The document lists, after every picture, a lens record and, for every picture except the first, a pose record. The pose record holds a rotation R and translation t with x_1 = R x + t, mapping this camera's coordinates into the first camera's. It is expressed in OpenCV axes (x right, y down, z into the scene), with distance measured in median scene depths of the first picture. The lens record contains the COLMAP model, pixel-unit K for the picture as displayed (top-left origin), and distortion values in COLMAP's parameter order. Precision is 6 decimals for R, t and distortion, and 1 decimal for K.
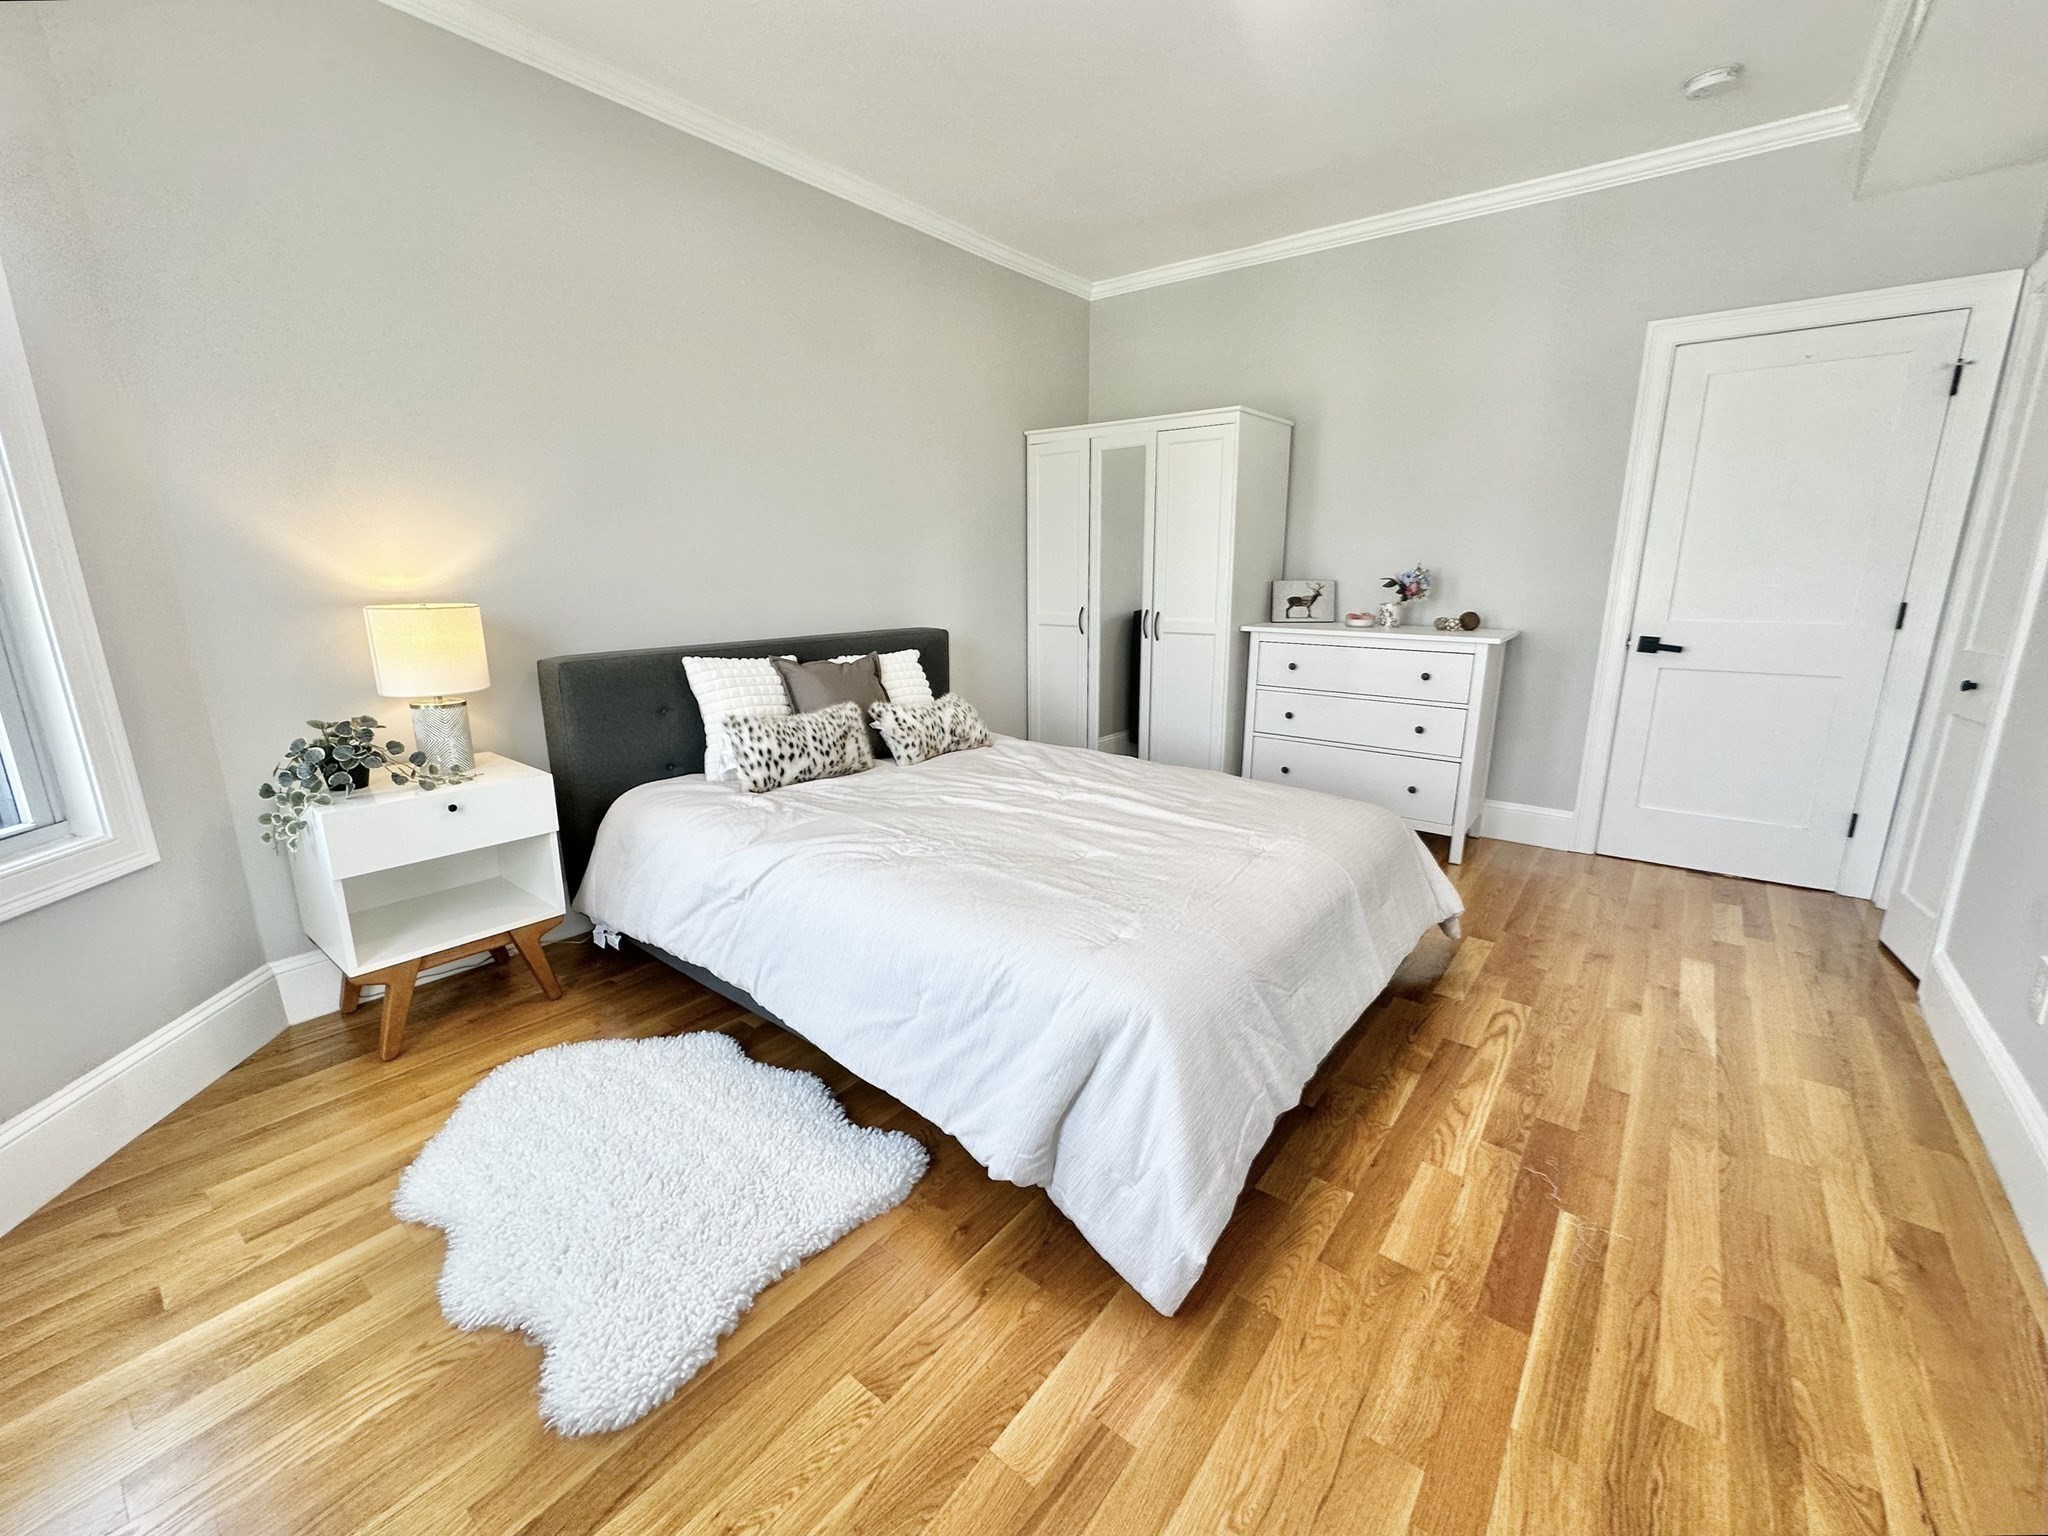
lens RADIAL K [[823.6, 0, 1024.0], [0, 823.6, 768.0], [0, 0, 1]] dist [0.000539, 0.000046]
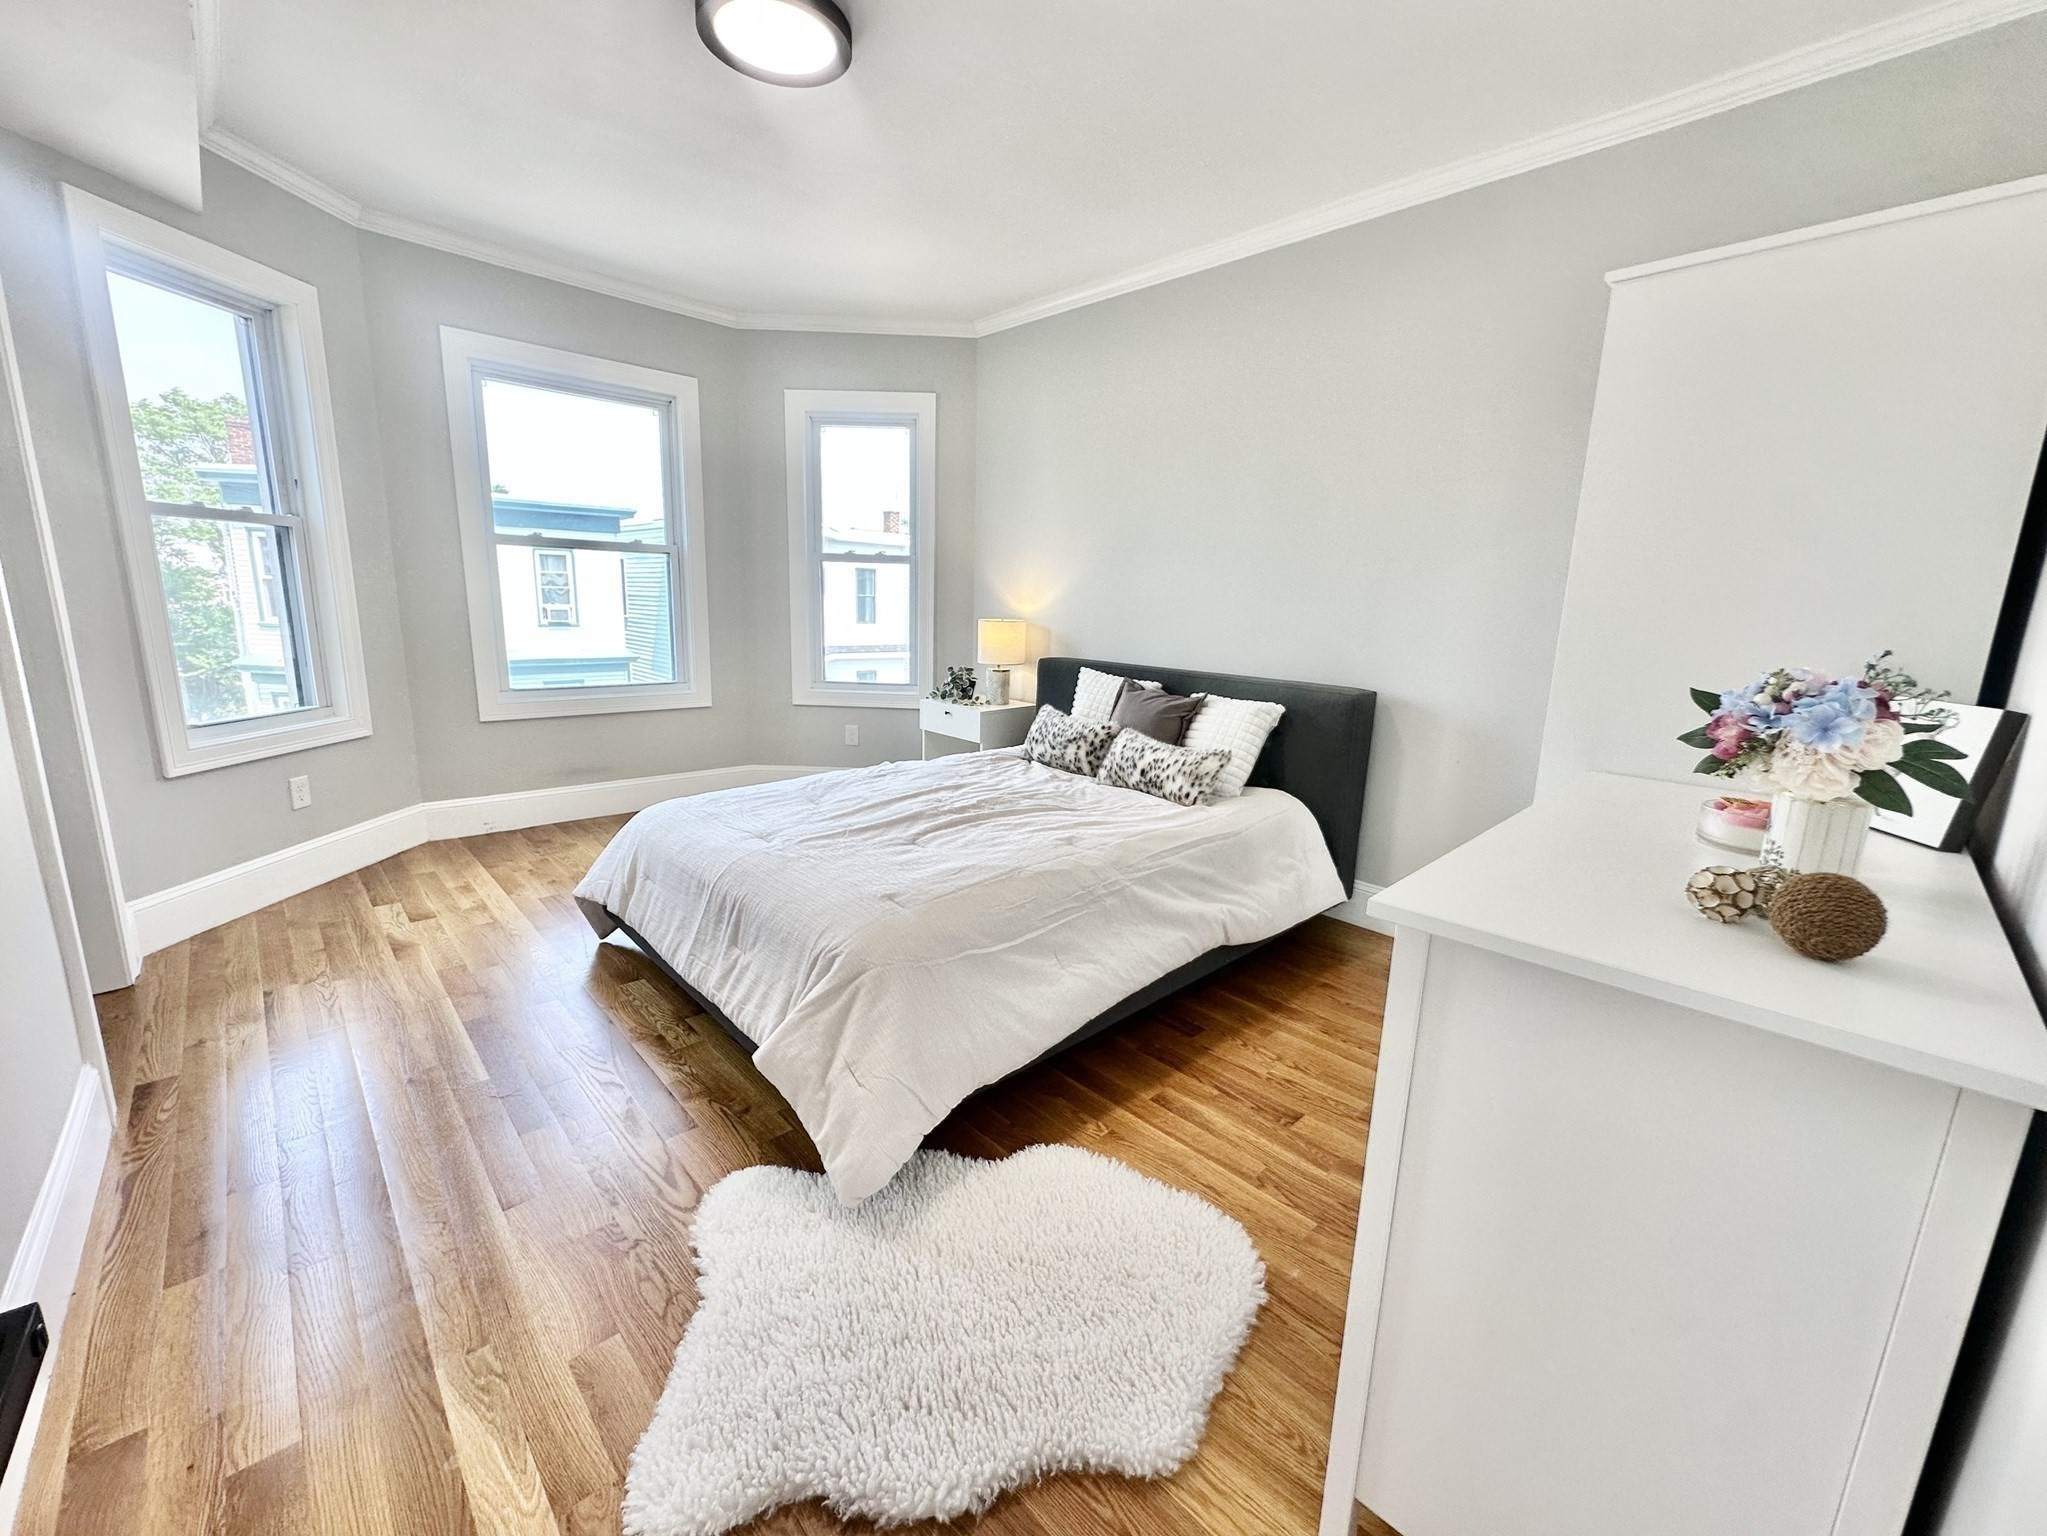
lens RADIAL K [[823.2, 0, 1023.5], [0, 823.2, 768.0], [0, 0, 1]] dist [0.000539, 0.000046]
pose [[-0.137027, 0.200438, -0.970076, 1.030185], [-0.268701, 0.935074, 0.231161, -0.274825], [0.953427, 0.292336, -0.074273, 1.065522]]
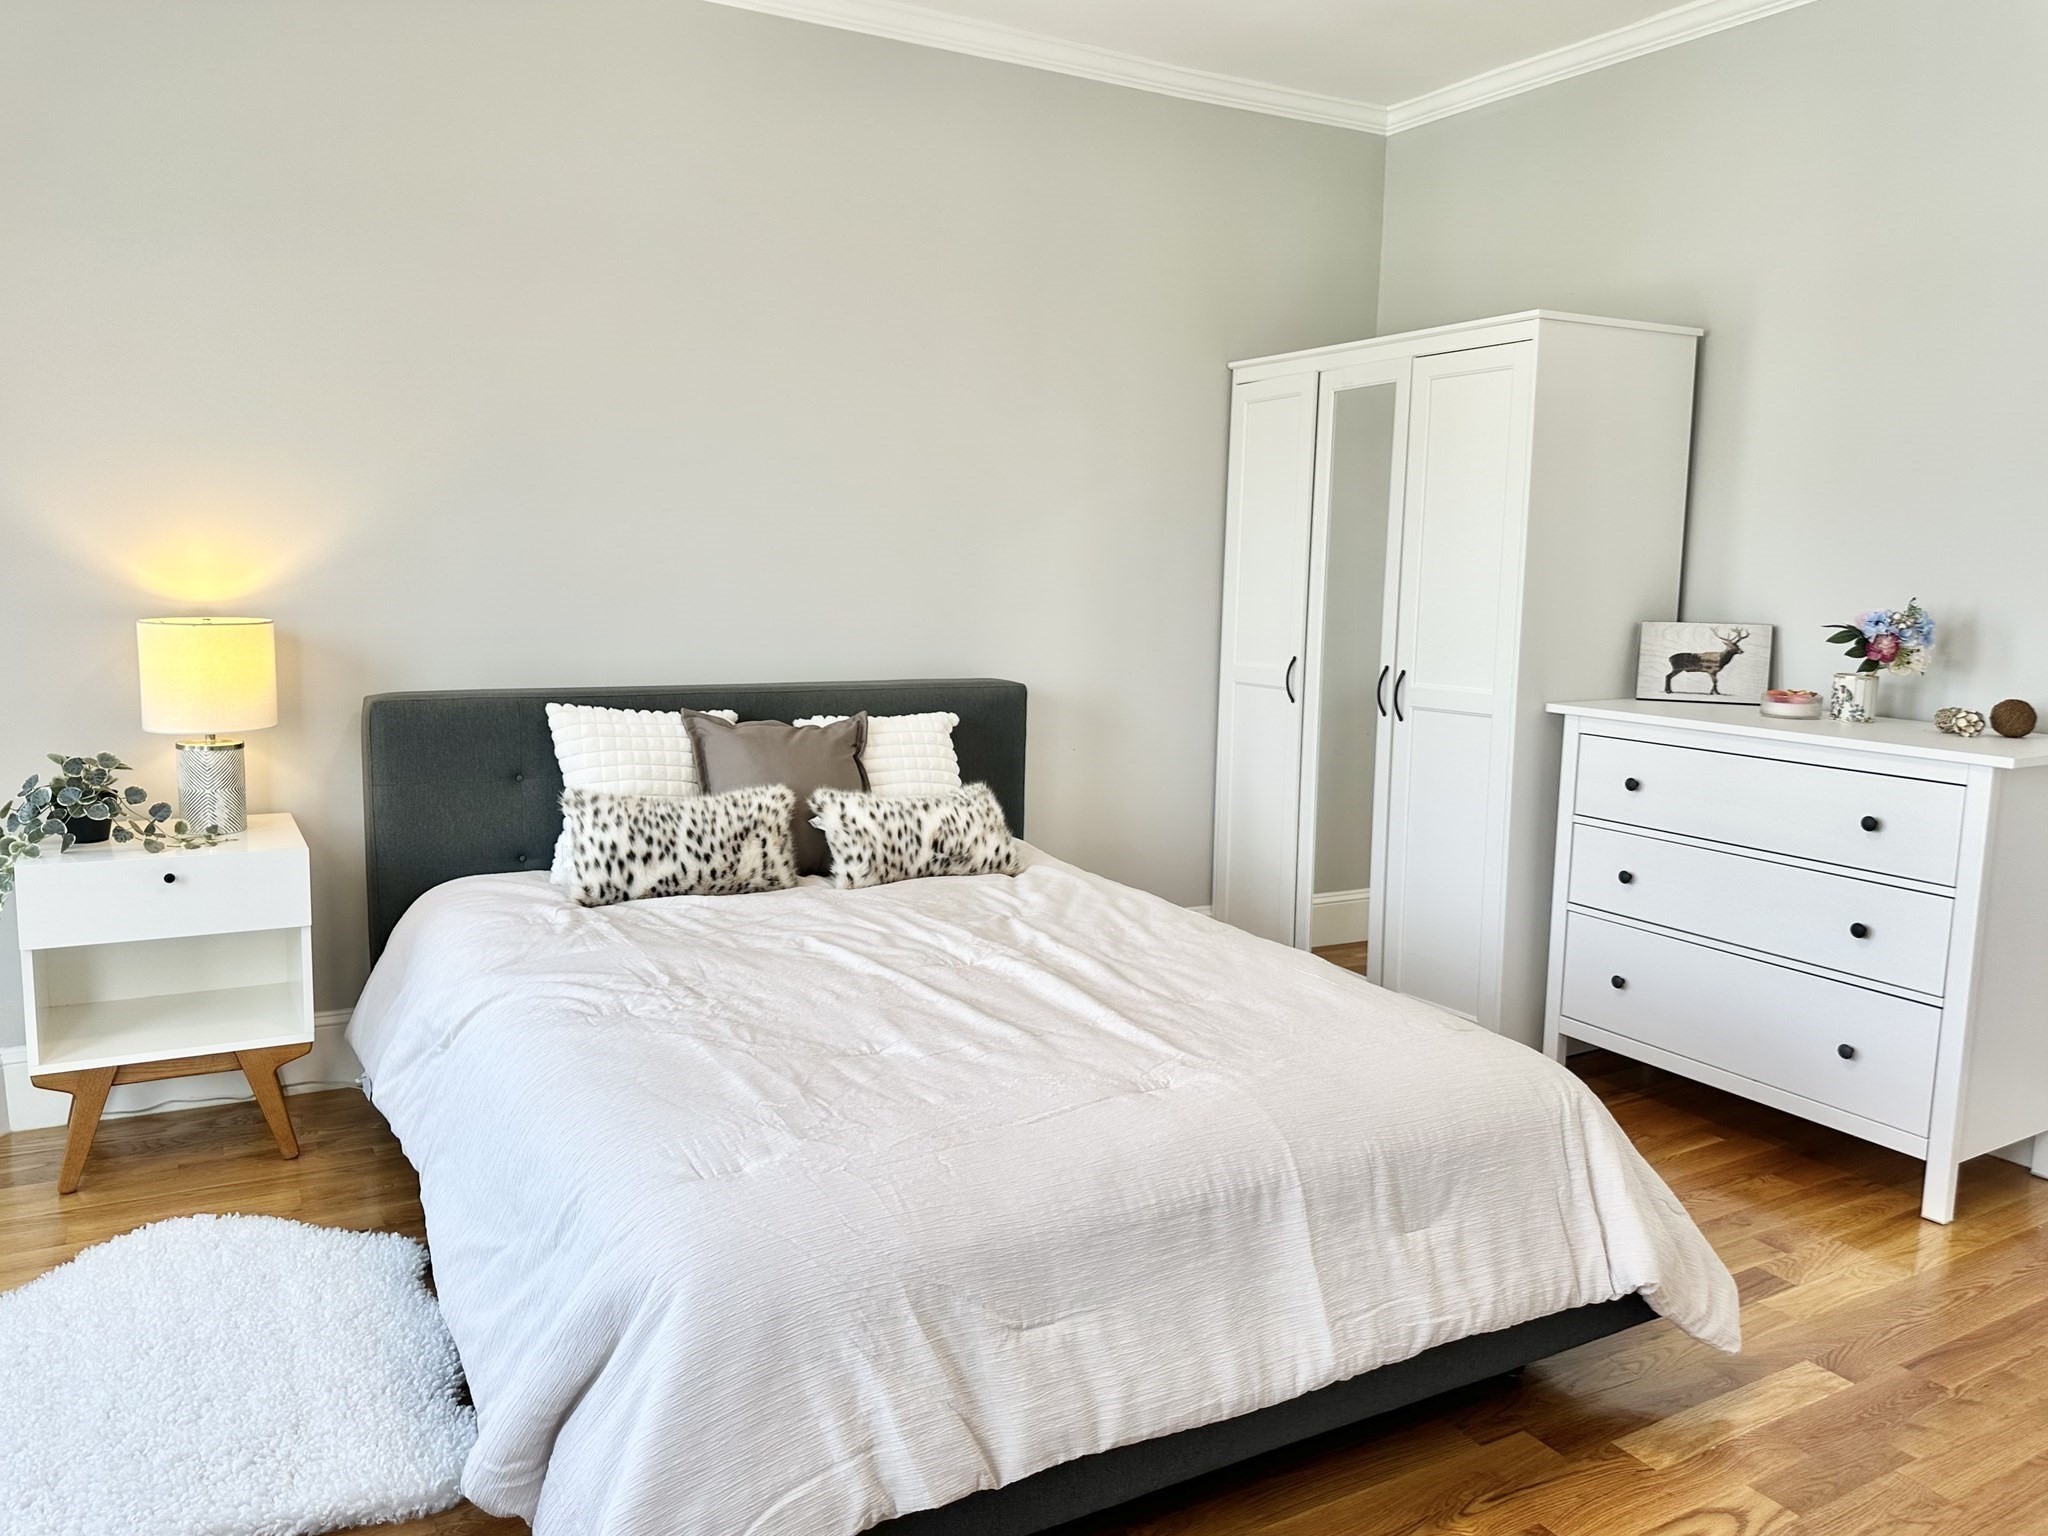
lens RADIAL K [[1451.2, 0, 1024.0], [0, 1451.2, 768.0], [0, 0, 1]] dist [0.143145, -0.219137]
pose [[0.927258, 0.071193, -0.367593, 0.433689], [-0.107924, 0.990909, -0.080328, -0.022616], [0.358532, 0.114156, 0.926511, -0.015596]]
